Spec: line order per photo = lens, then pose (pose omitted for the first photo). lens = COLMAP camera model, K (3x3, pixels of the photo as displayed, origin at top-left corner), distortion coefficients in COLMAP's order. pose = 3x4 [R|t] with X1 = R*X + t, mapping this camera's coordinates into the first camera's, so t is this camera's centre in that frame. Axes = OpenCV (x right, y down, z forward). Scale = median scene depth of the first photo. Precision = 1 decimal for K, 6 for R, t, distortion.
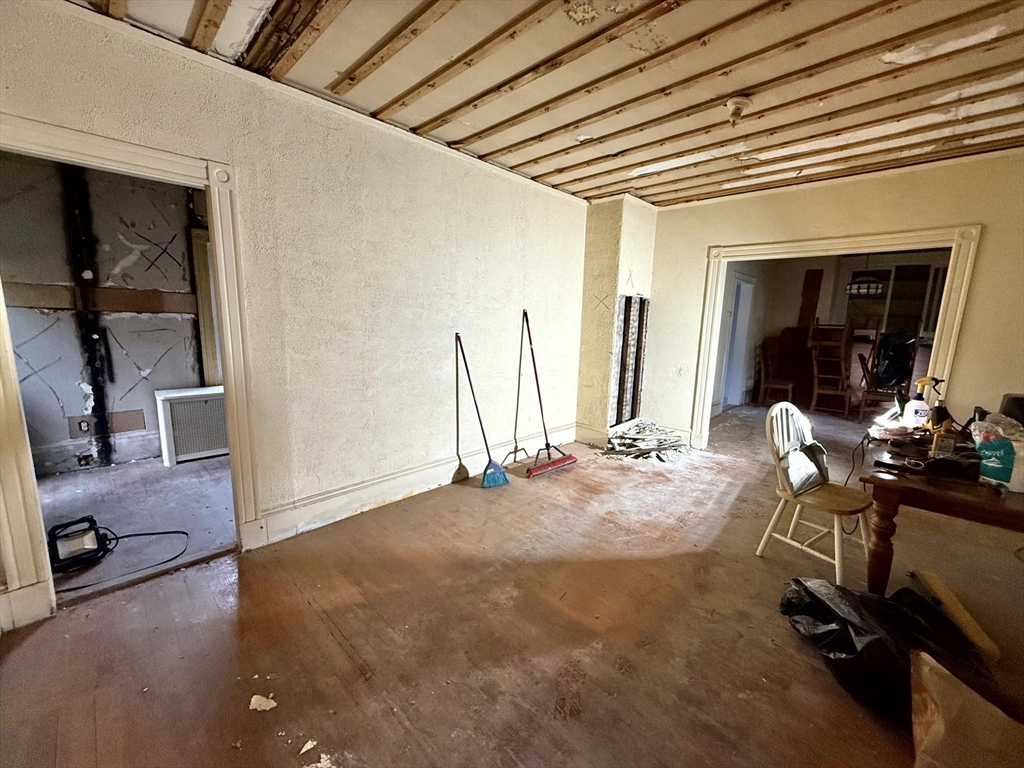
lens RADIAL K [[409.0, 0, 509.1], [0, 409.0, 384.4], [0, 0, 1]] dist [0.001913, -0.000432]
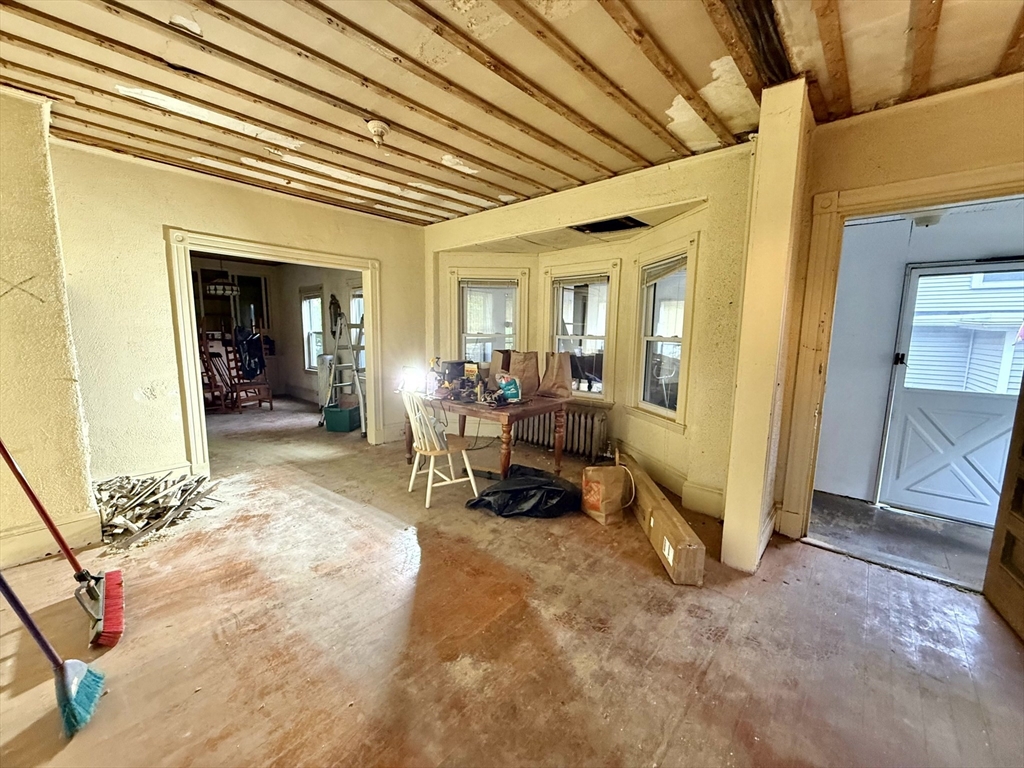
lens RADIAL K [[409.0, 0, 514.1], [0, 409.0, 384.9], [0, 0, 1]] dist [0.001913, -0.000432]
pose [[-0.053356, -0.160444, 0.985602, -0.429063], [0.148714, 0.974724, 0.166724, -0.091347], [-0.987440, 0.155469, -0.028147, 0.507869]]
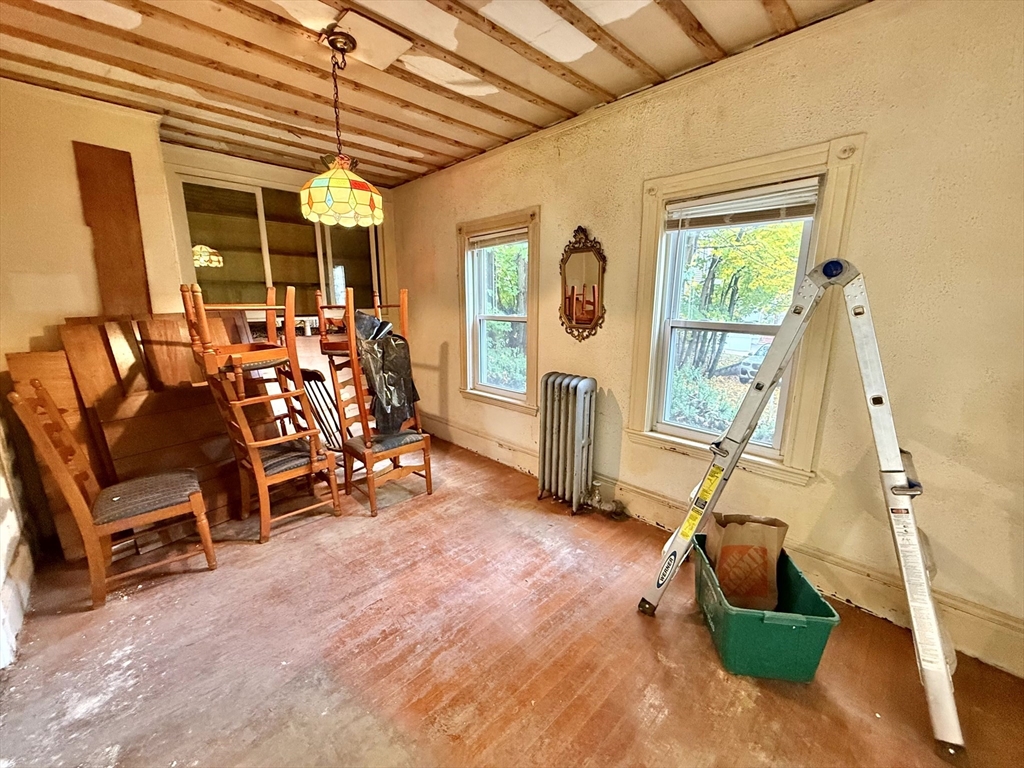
lens RADIAL K [[409.0, 0, 508.9], [0, 409.0, 387.4], [0, 0, 1]] dist [0.001913, -0.000432]
pose [[0.026980, -0.232598, 0.972199, 0.756578], [0.159175, 0.961144, 0.225536, -0.215127], [-0.986882, 0.148665, 0.062956, 1.366163]]
